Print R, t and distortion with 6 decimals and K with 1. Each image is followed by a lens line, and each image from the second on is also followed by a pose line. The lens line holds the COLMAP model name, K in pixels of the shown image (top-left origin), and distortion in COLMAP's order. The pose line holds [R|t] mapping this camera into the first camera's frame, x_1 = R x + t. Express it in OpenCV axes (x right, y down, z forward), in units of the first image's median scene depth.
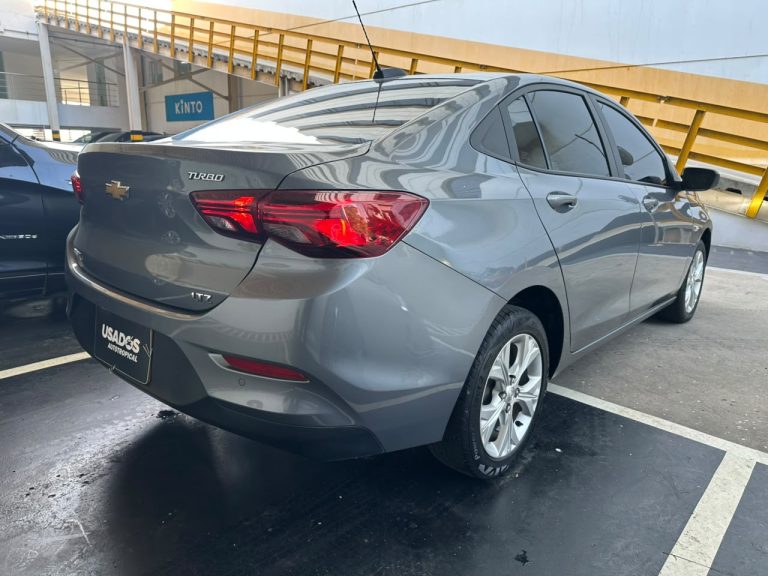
lens RADIAL K [[539.3, 0, 393.1], [0, 539.3, 288.2], [0, 0, 1]] dist [0.004668, -0.009642]
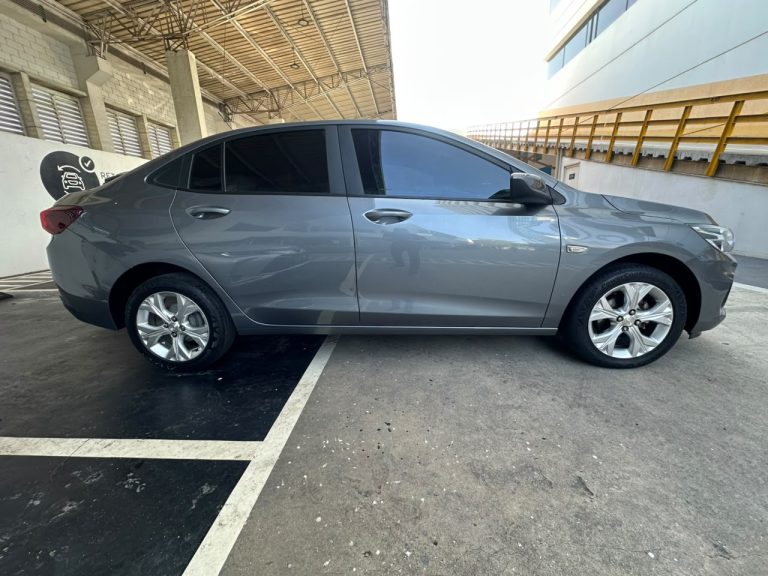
lens RADIAL K [[305.8, 0, 386.2], [0, 305.8, 287.0], [0, 0, 1]] dist [-0.001252, -0.000371]
pose [[0.619045, 0.142562, -0.772308, 0.762061], [-0.136811, 0.987926, 0.072702, -0.050312], [0.773347, 0.060654, 0.631075, 0.500823]]
